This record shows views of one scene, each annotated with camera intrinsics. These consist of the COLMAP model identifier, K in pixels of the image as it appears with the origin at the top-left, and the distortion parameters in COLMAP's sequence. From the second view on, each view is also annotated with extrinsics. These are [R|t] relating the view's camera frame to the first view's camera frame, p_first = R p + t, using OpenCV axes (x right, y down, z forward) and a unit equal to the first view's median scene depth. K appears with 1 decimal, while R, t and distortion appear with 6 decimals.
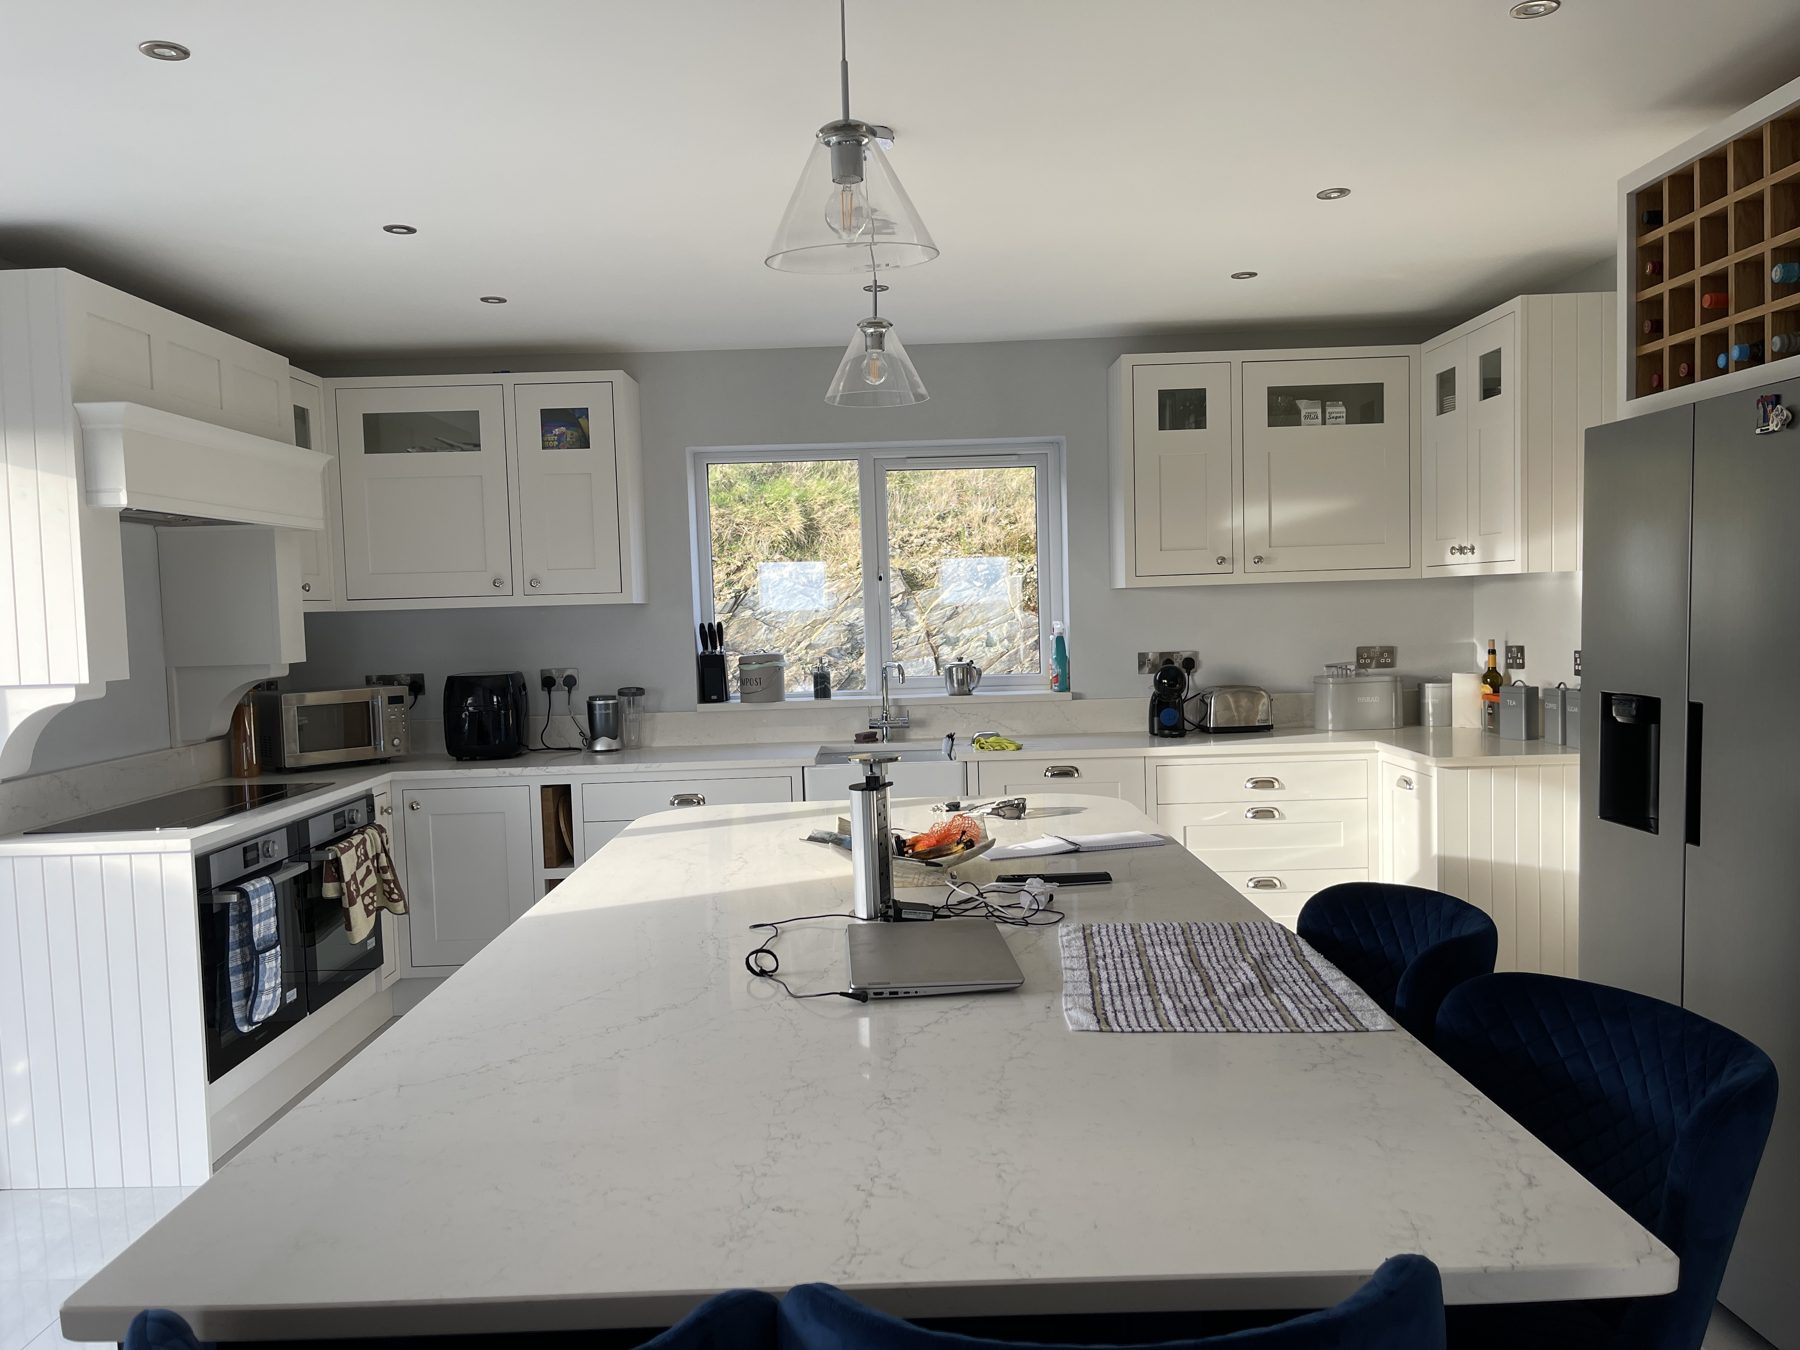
lens RADIAL K [[1366.6, 0, 889.8], [0, 1366.6, 689.8], [0, 0, 1]] dist [0.052587, -0.066005]
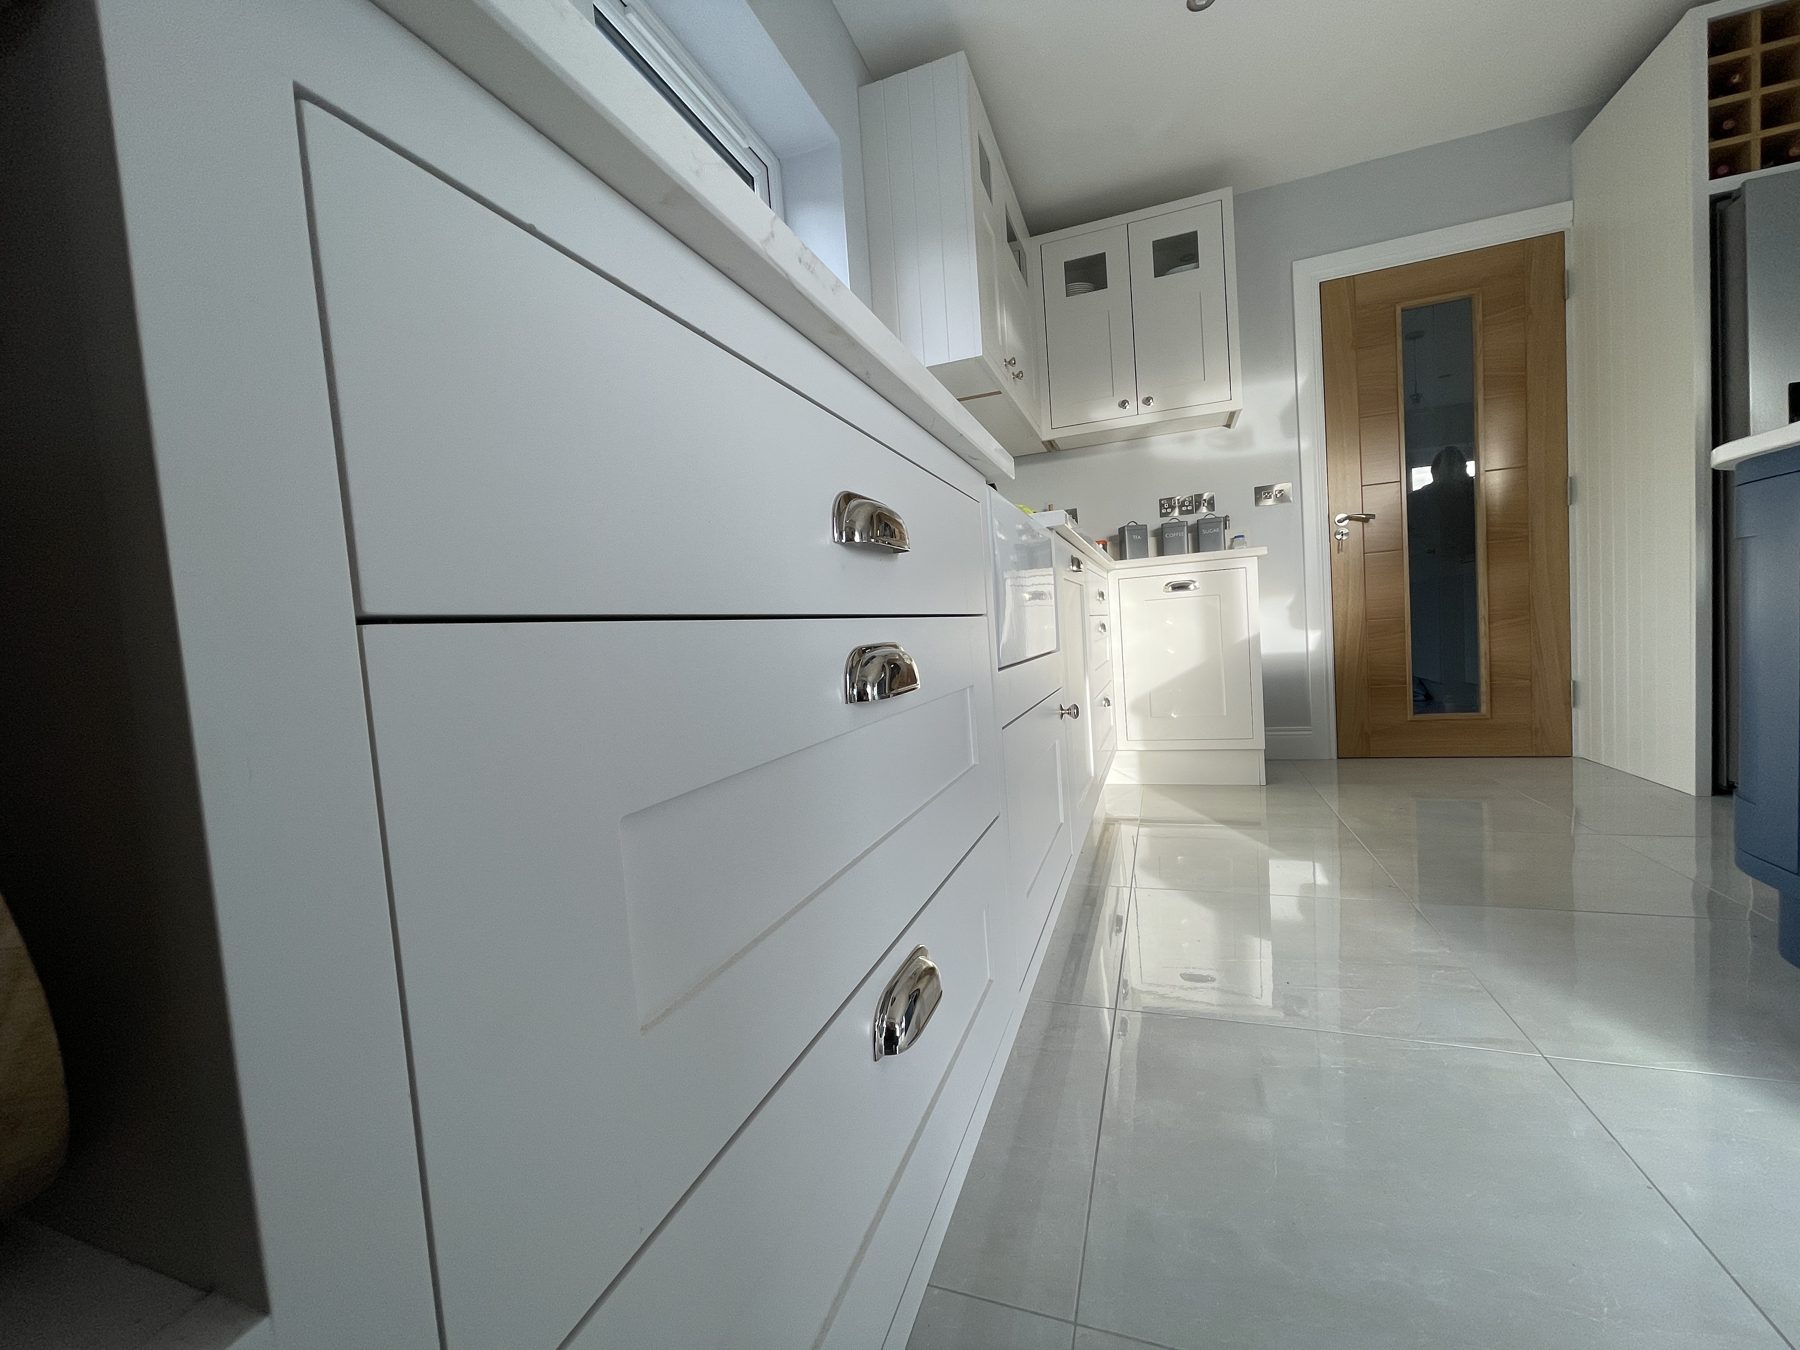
lens RADIAL K [[725.2, 0, 901.9], [0, 725.2, 675.3], [0, 0, 1]] dist [-0.003128, 0.000592]
pose [[0.341343, -0.047981, 0.938713, -0.242850], [0.119161, 0.992847, 0.007417, 0.099167], [-0.932355, 0.109326, 0.344619, 0.924417]]
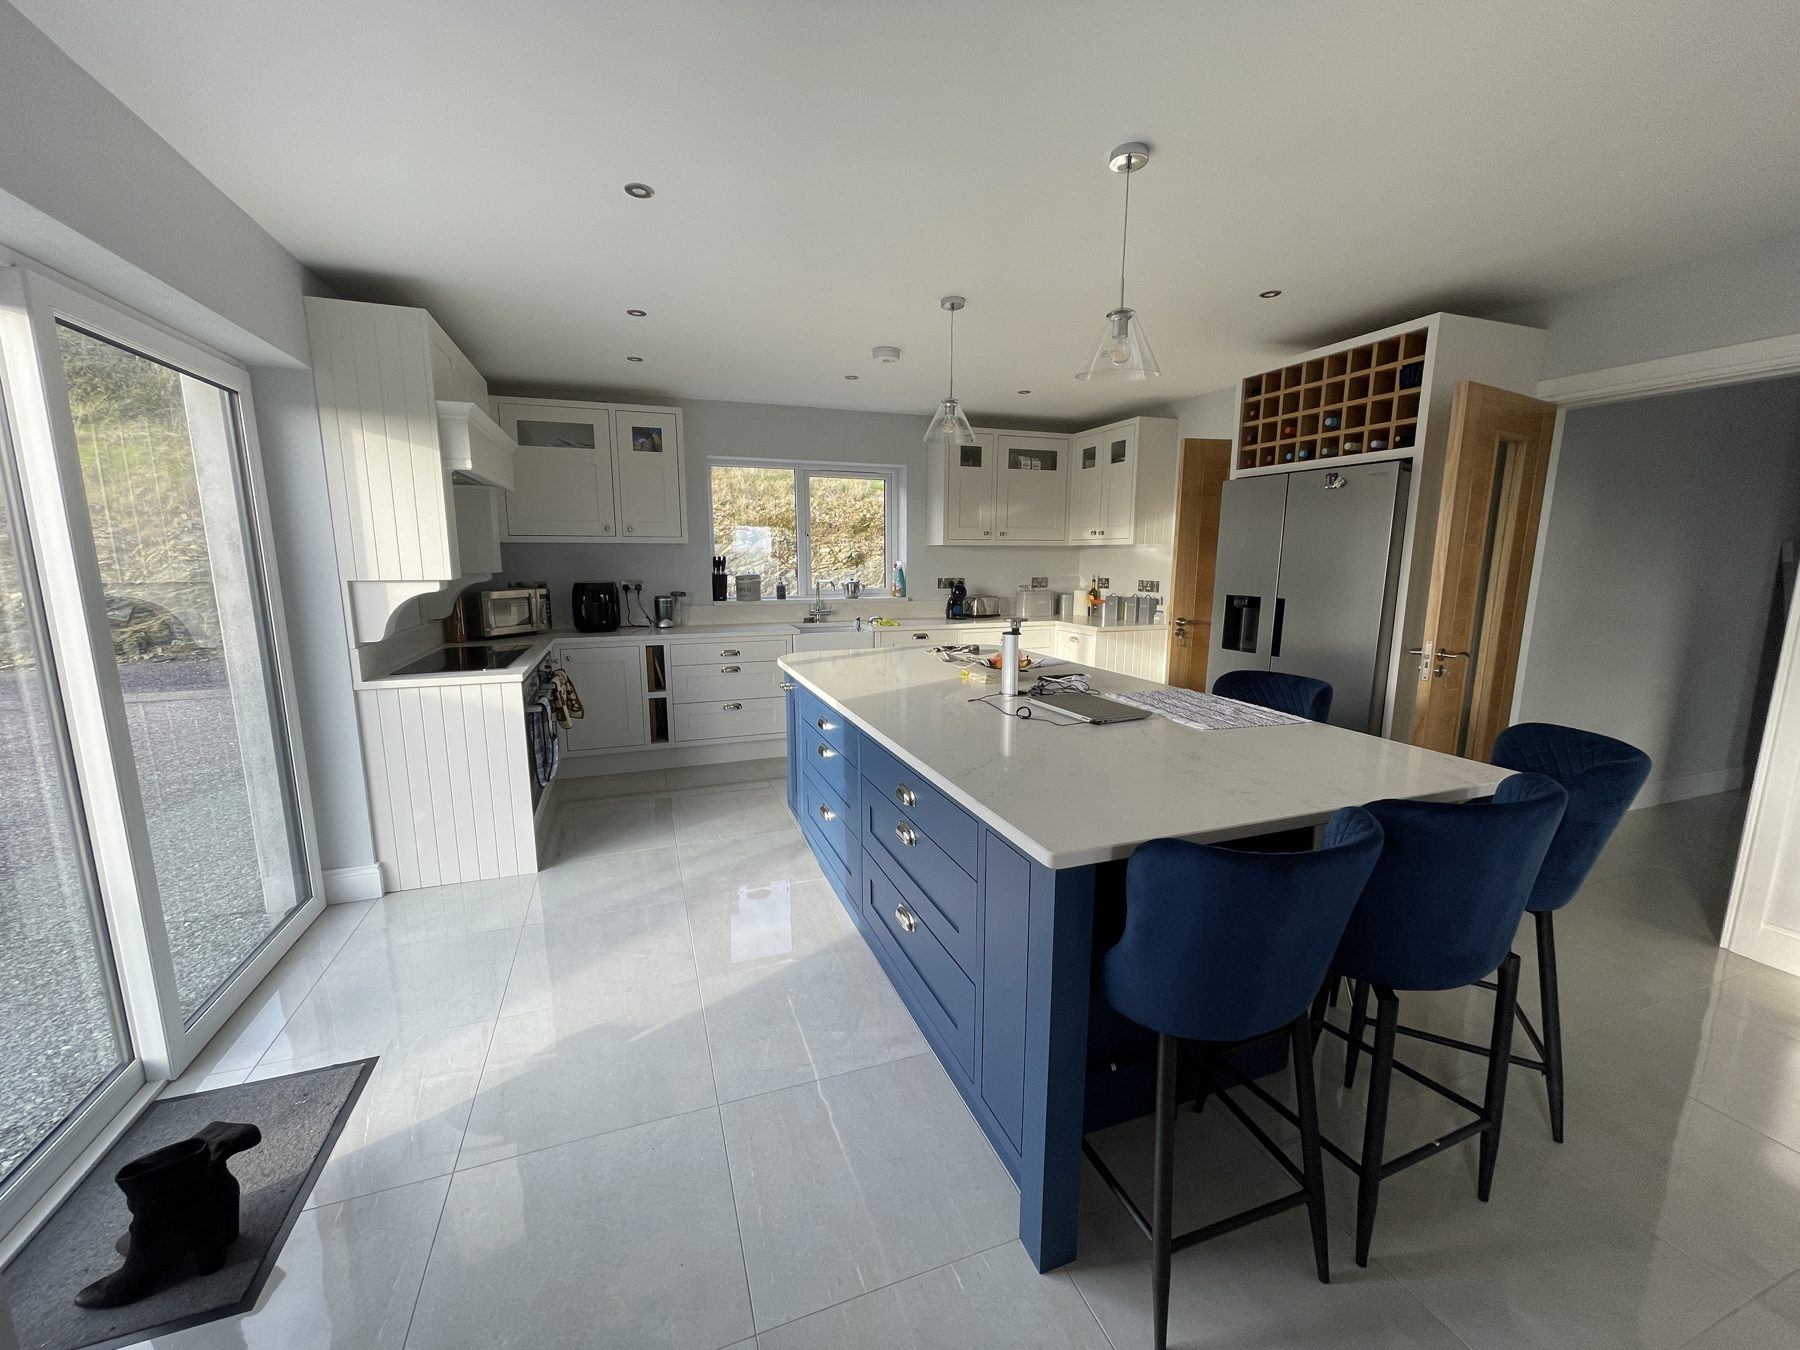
lens RADIAL K [[725.2, 0, 899.2], [0, 725.2, 679.3], [0, 0, 1]] dist [-0.003128, 0.000592]
pose [[0.938401, -0.026932, 0.344498, -0.260818], [-0.009065, 0.994696, 0.102456, 0.013316], [-0.345430, -0.099267, 0.933179, 0.010765]]
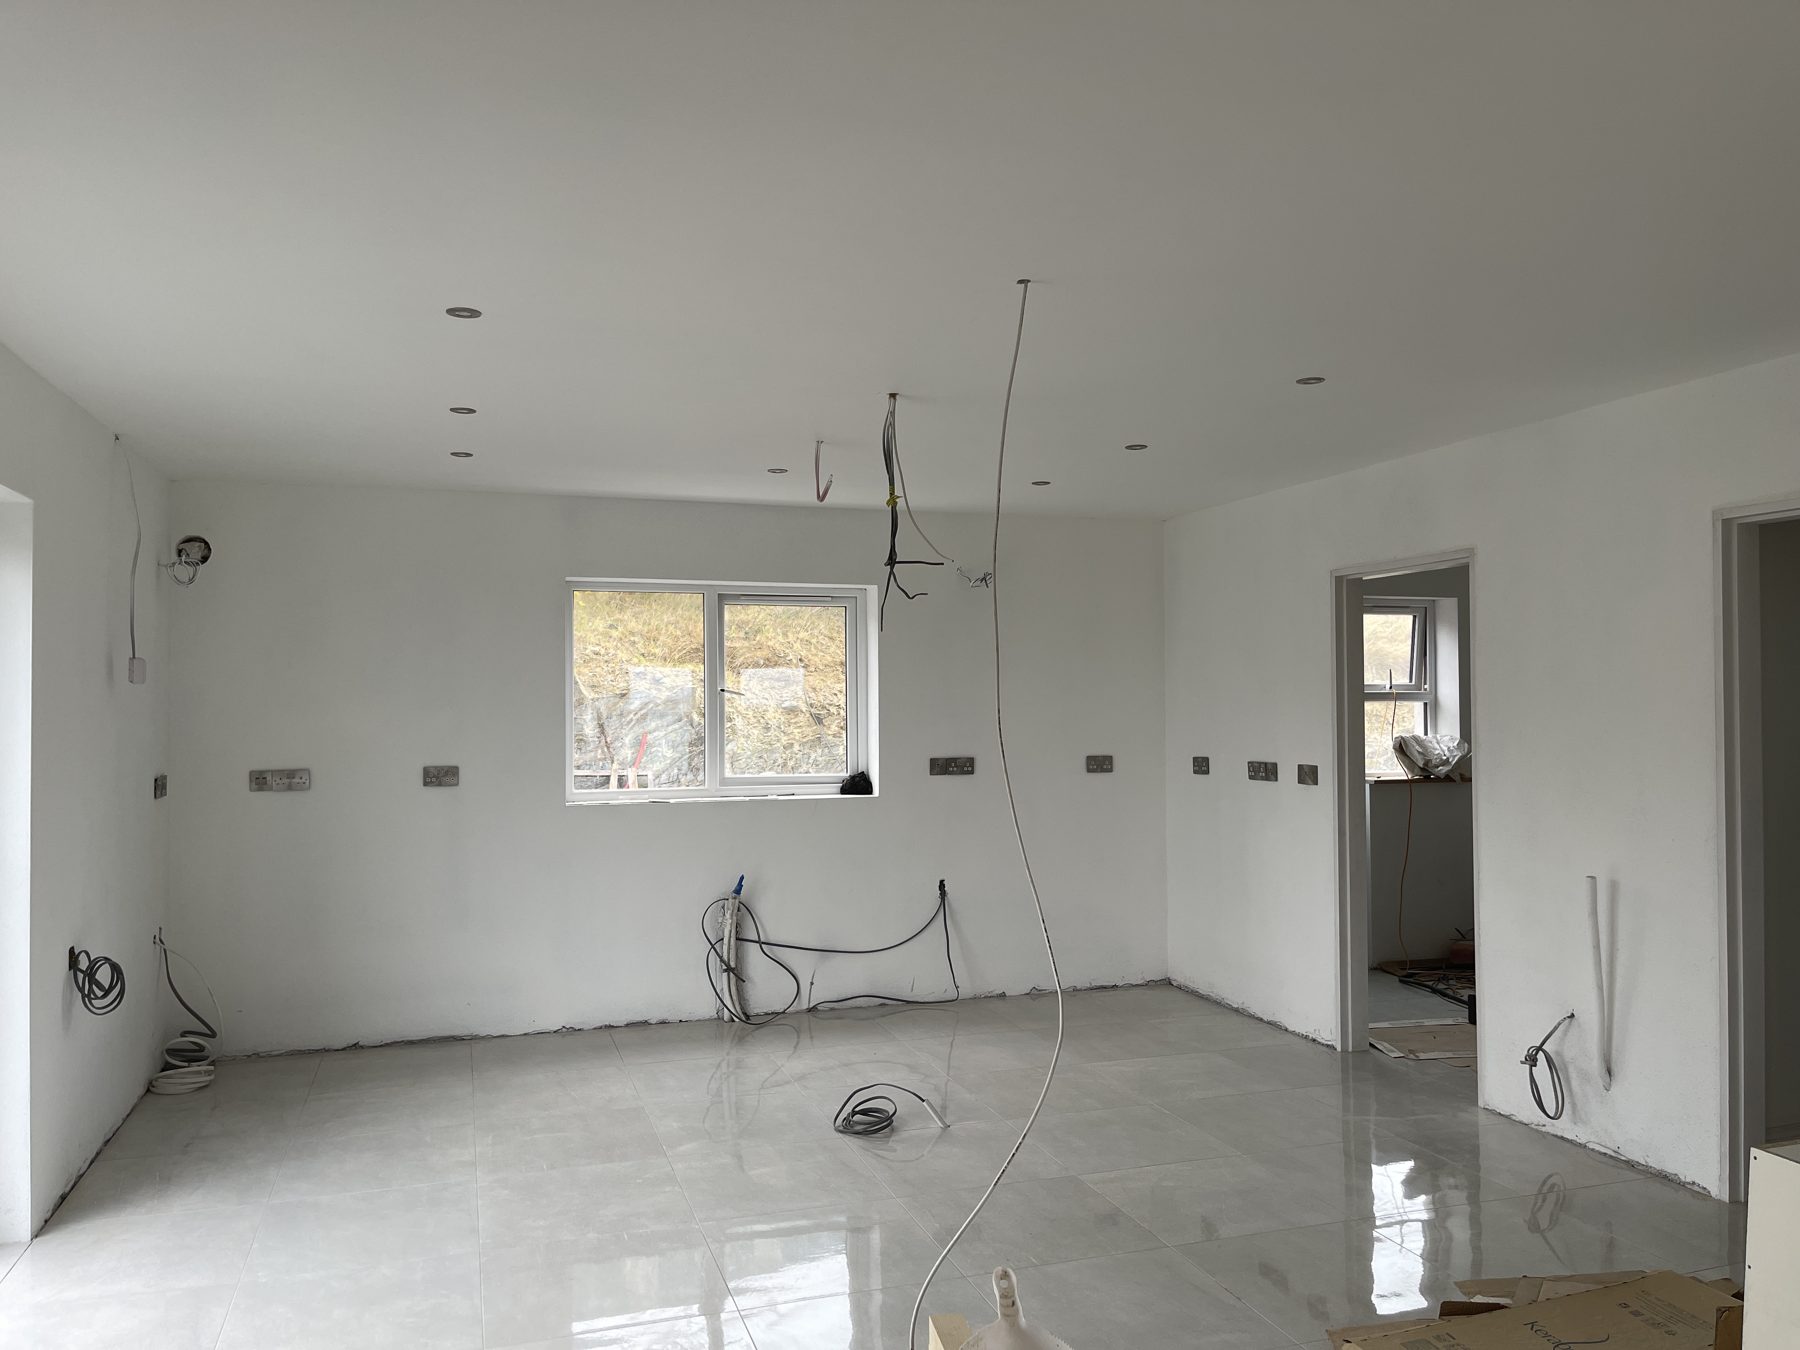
lens RADIAL K [[1363.8, 0, 910.4], [0, 1363.8, 675.7], [0, 0, 1]] dist [0.050966, -0.070927]
pose [[0.949056, 0.031469, 0.313531, -0.247696], [-0.003247, 0.995924, -0.090133, 0.010802], [-0.315090, 0.084523, 0.945291, -0.197987]]
